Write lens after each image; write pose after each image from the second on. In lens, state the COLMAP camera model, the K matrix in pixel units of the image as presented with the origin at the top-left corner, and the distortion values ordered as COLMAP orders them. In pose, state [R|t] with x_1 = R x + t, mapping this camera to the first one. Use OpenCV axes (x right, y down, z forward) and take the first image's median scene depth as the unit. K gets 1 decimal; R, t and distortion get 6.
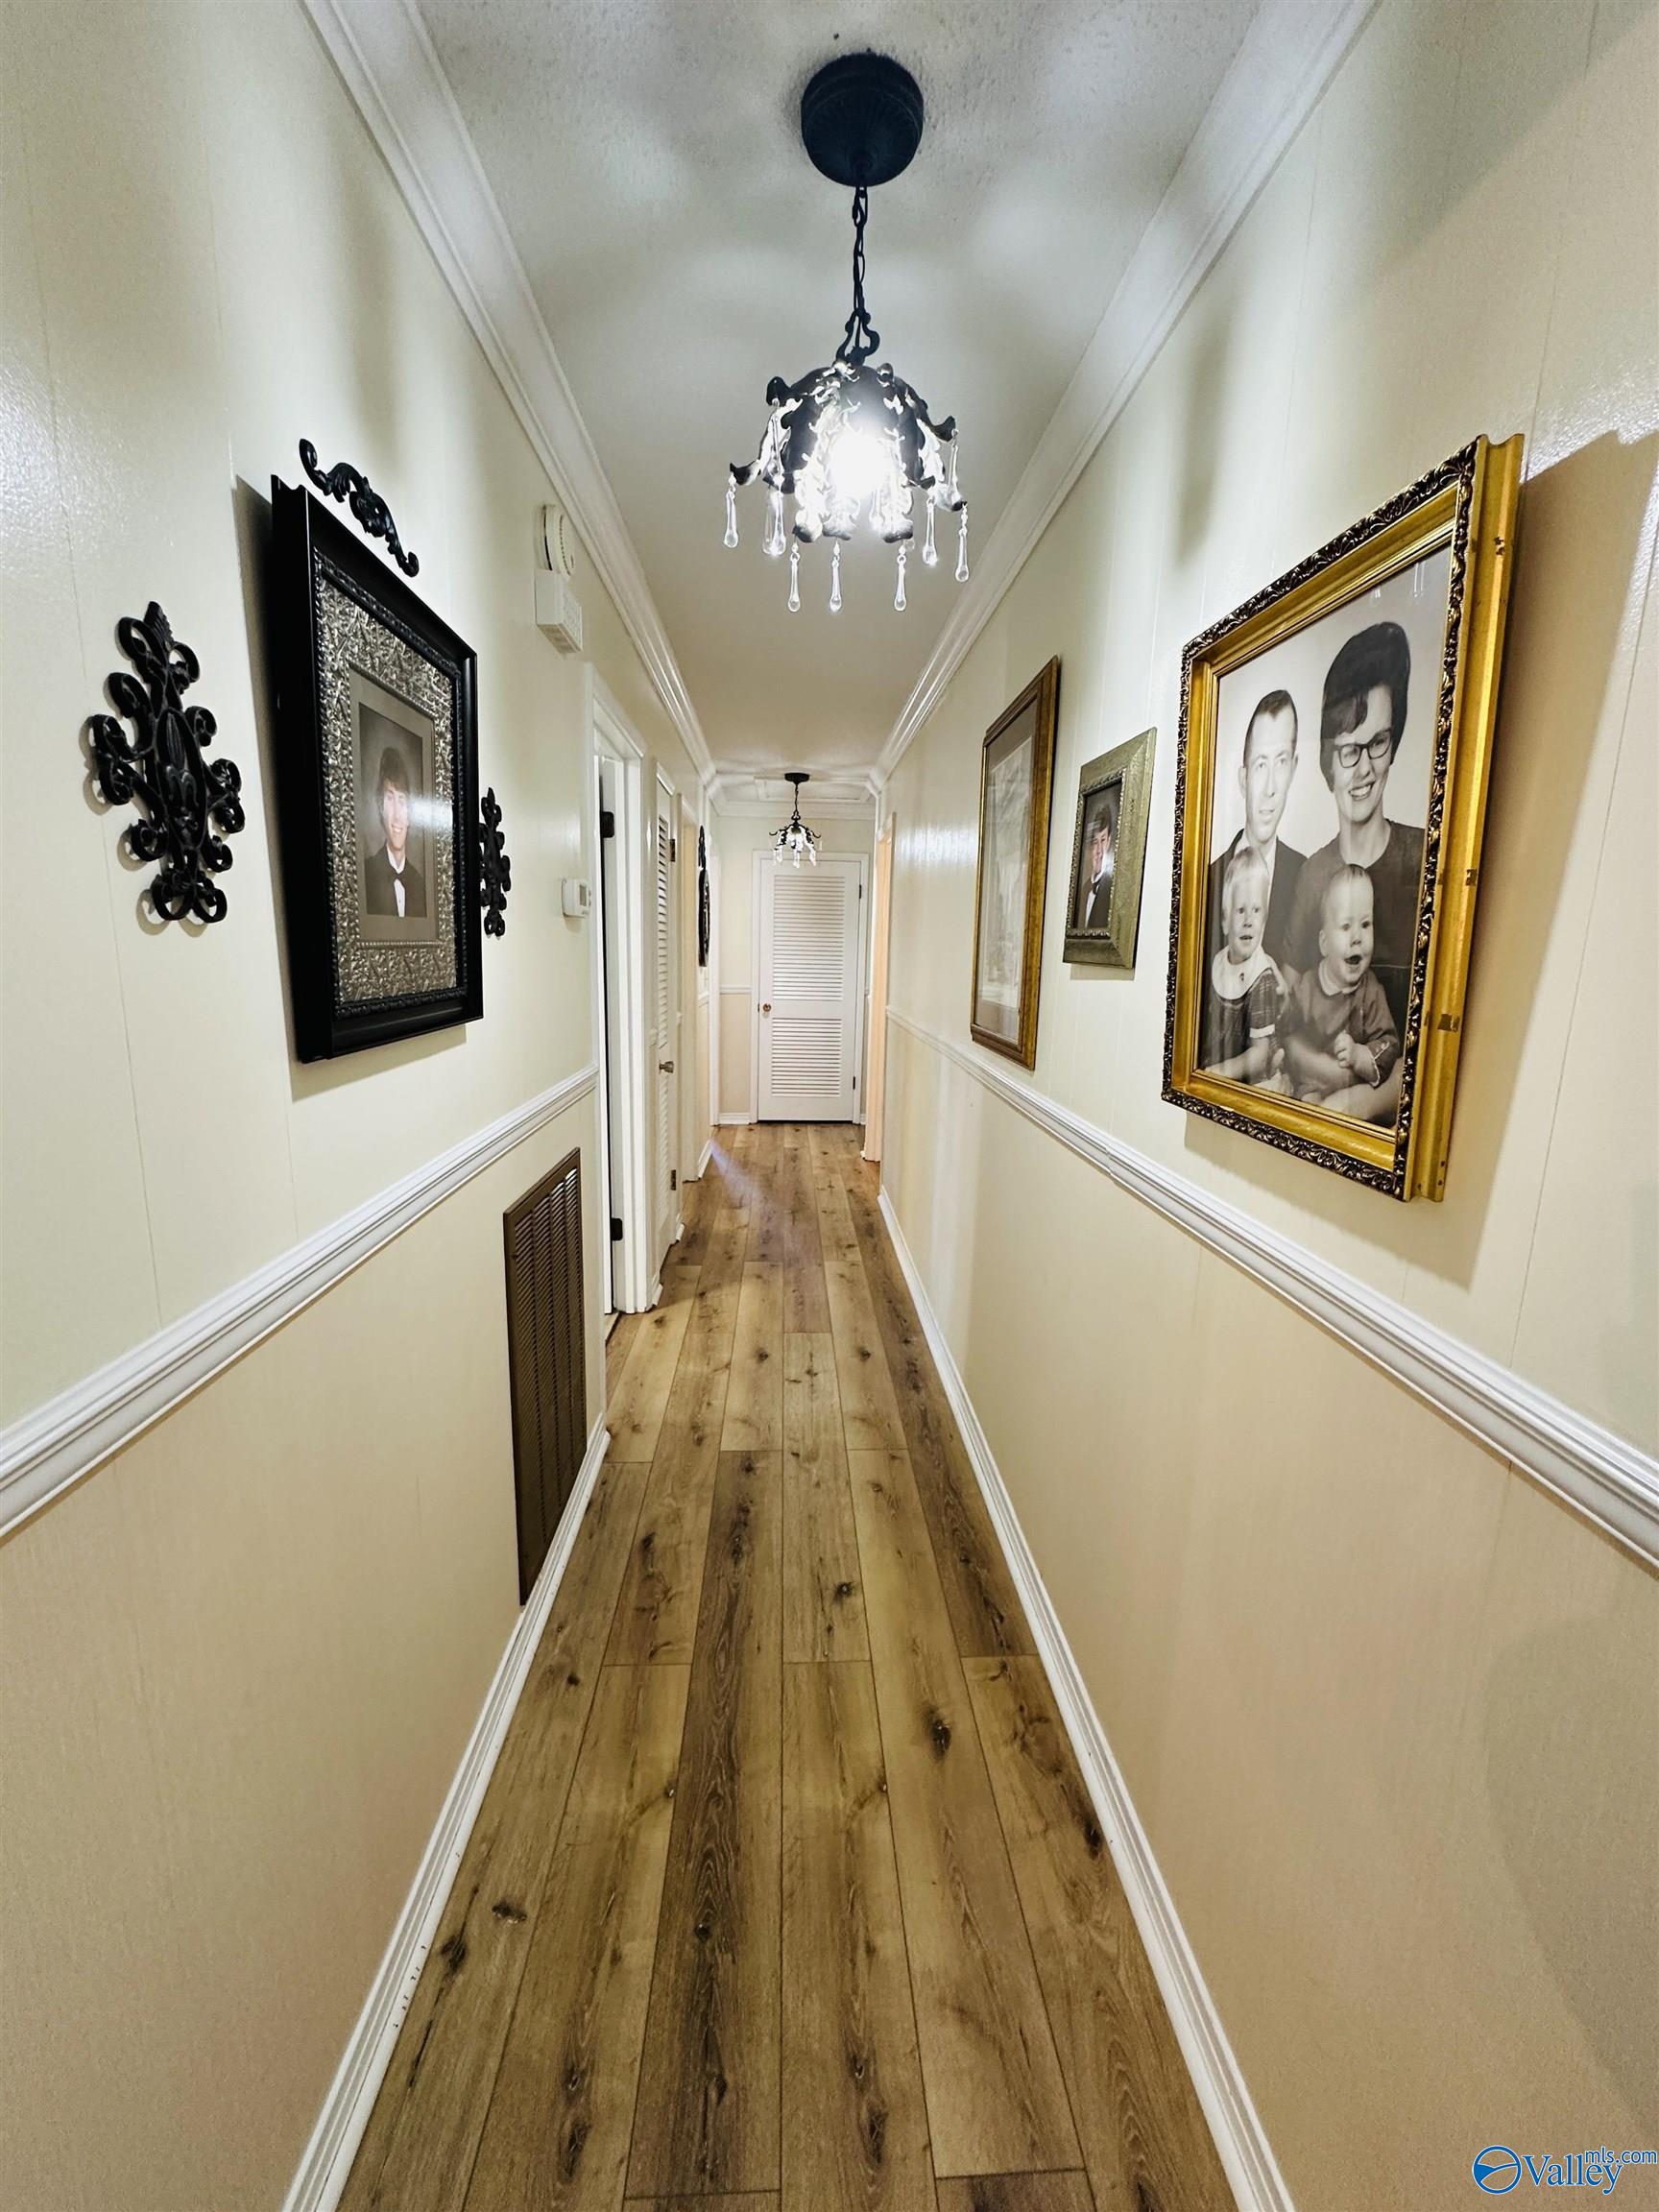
lens RADIAL K [[876.7, 0, 829.5], [0, 876.7, 1106.0], [0, 0, 1]] dist [-0.003170, -0.000224]
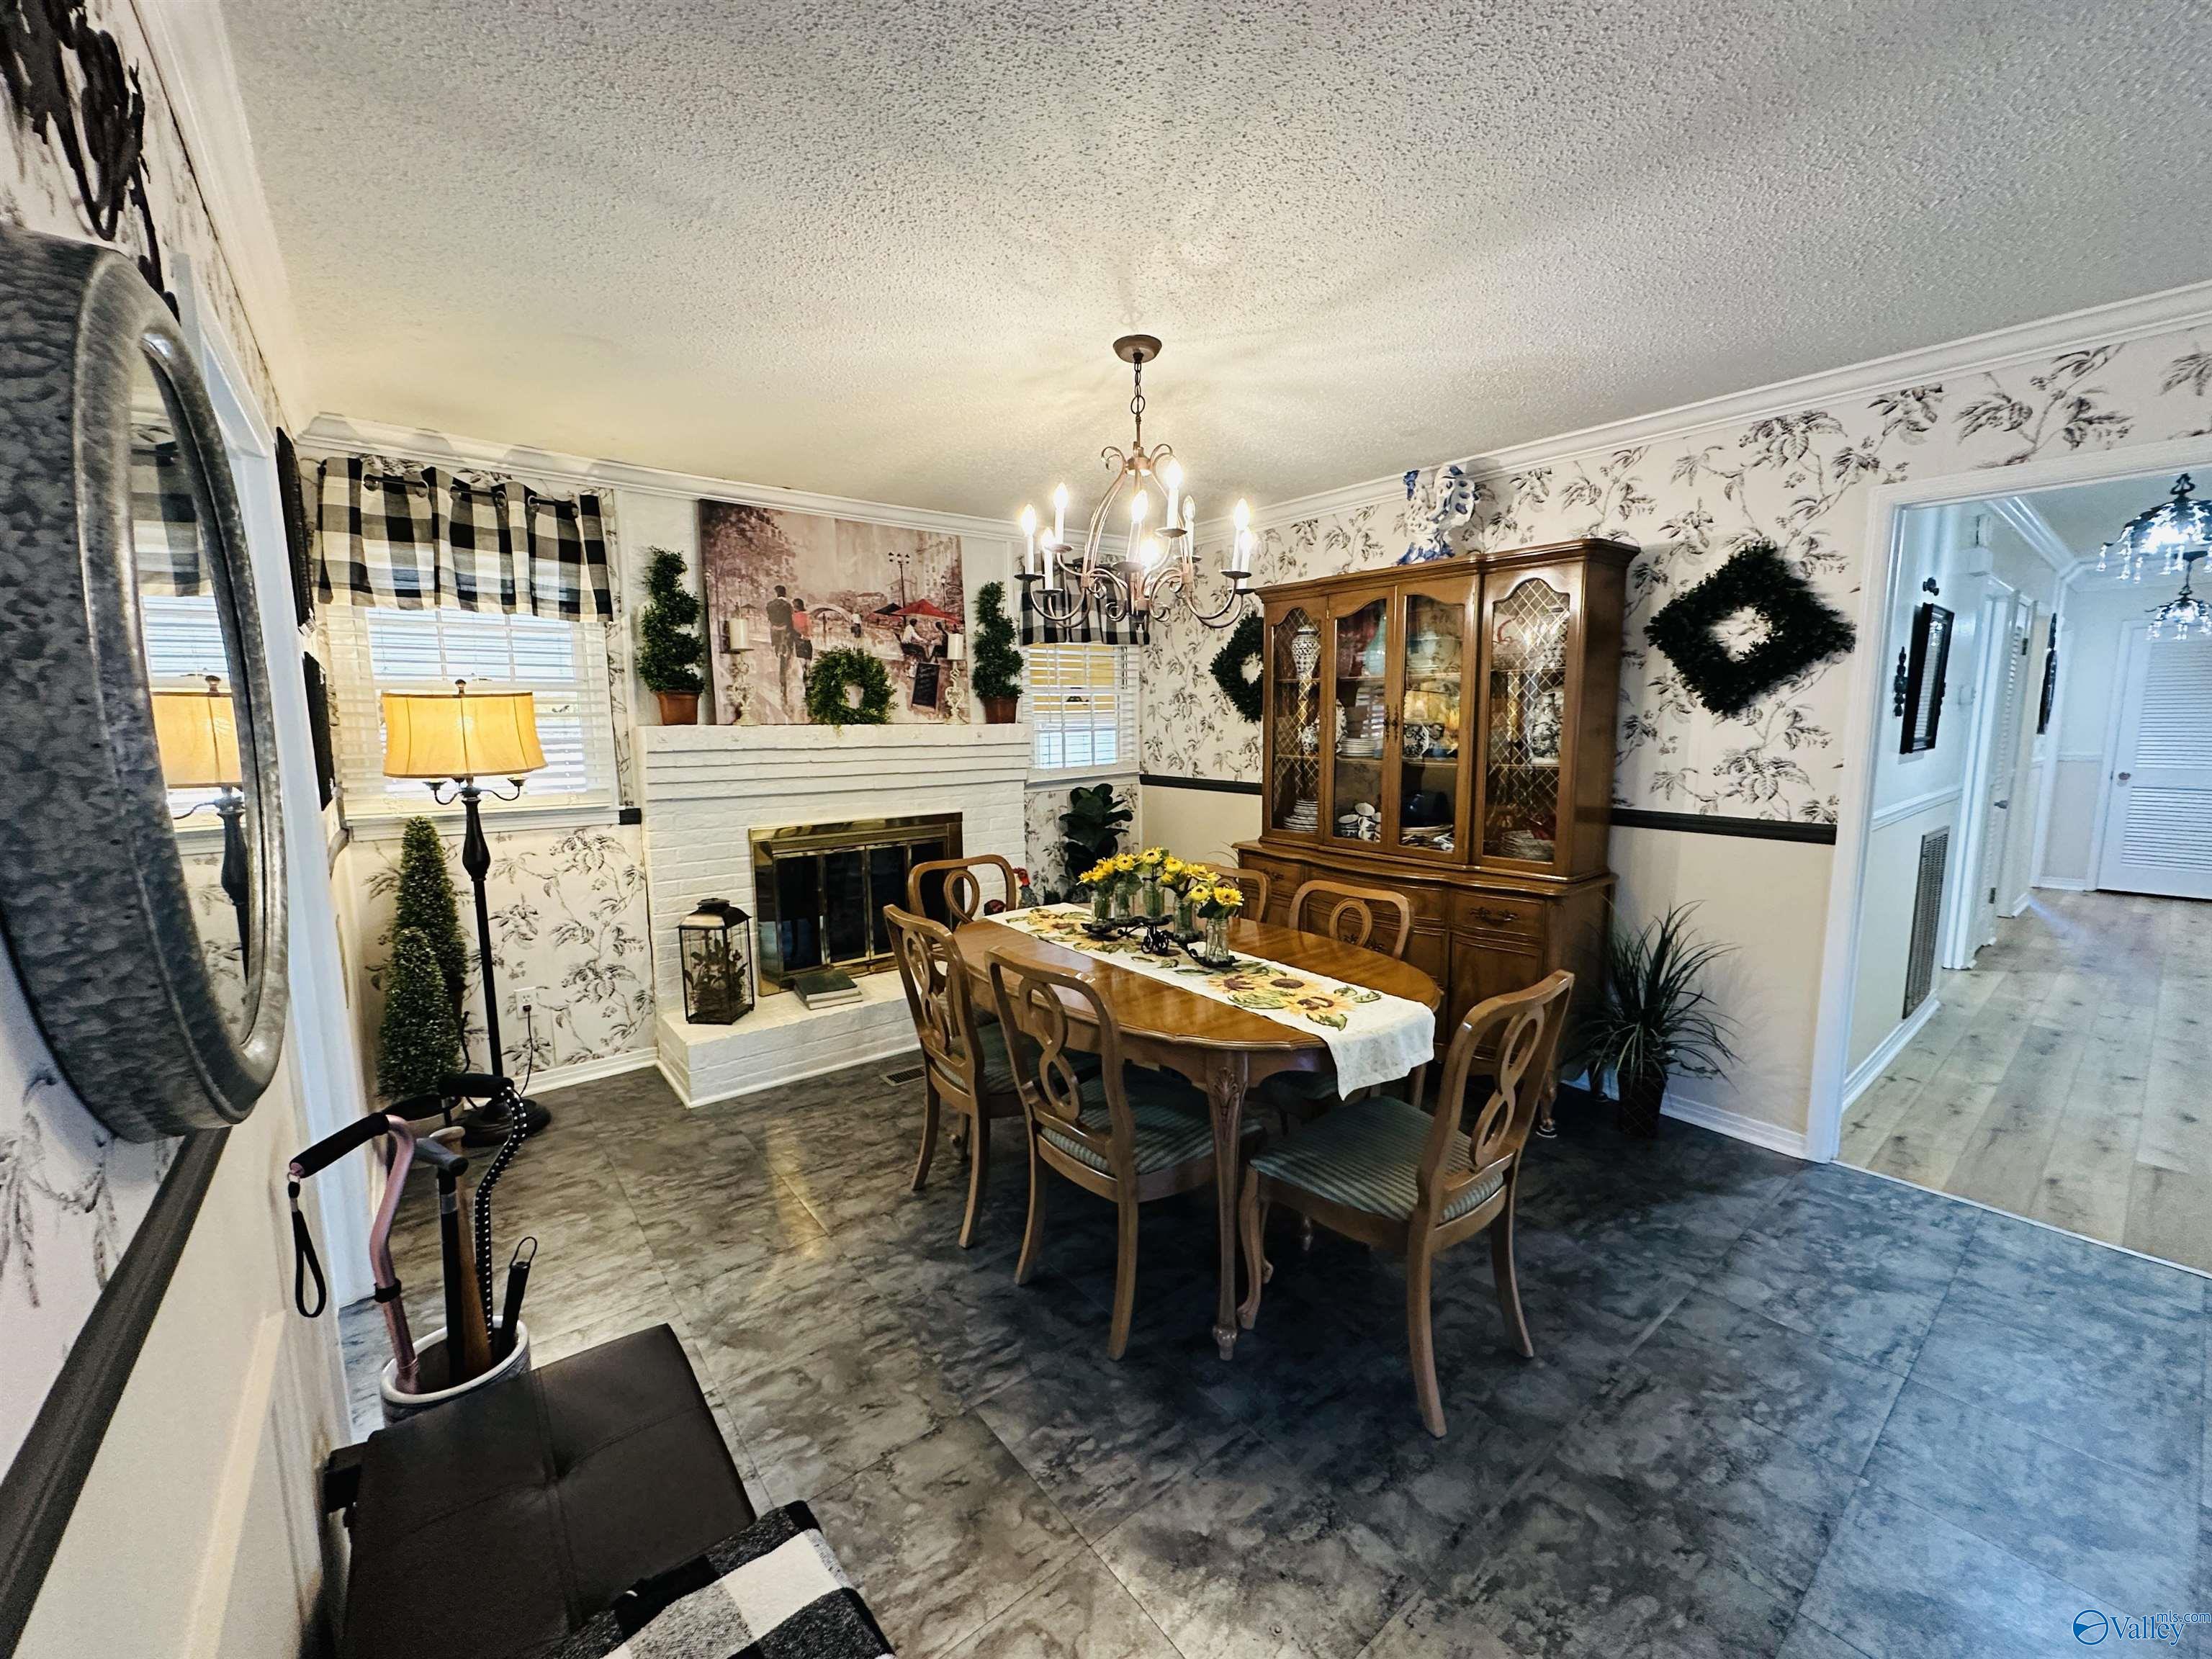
lens RADIAL K [[876.7, 0, 1103.5], [0, 876.7, 834.5], [0, 0, 1]] dist [-0.003170, -0.000224]
pose [[0.585664, 0.075584, -0.807022, 0.087442], [-0.121466, 0.992584, 0.004814, 0.144315], [0.801401, 0.095206, 0.590502, -0.816361]]
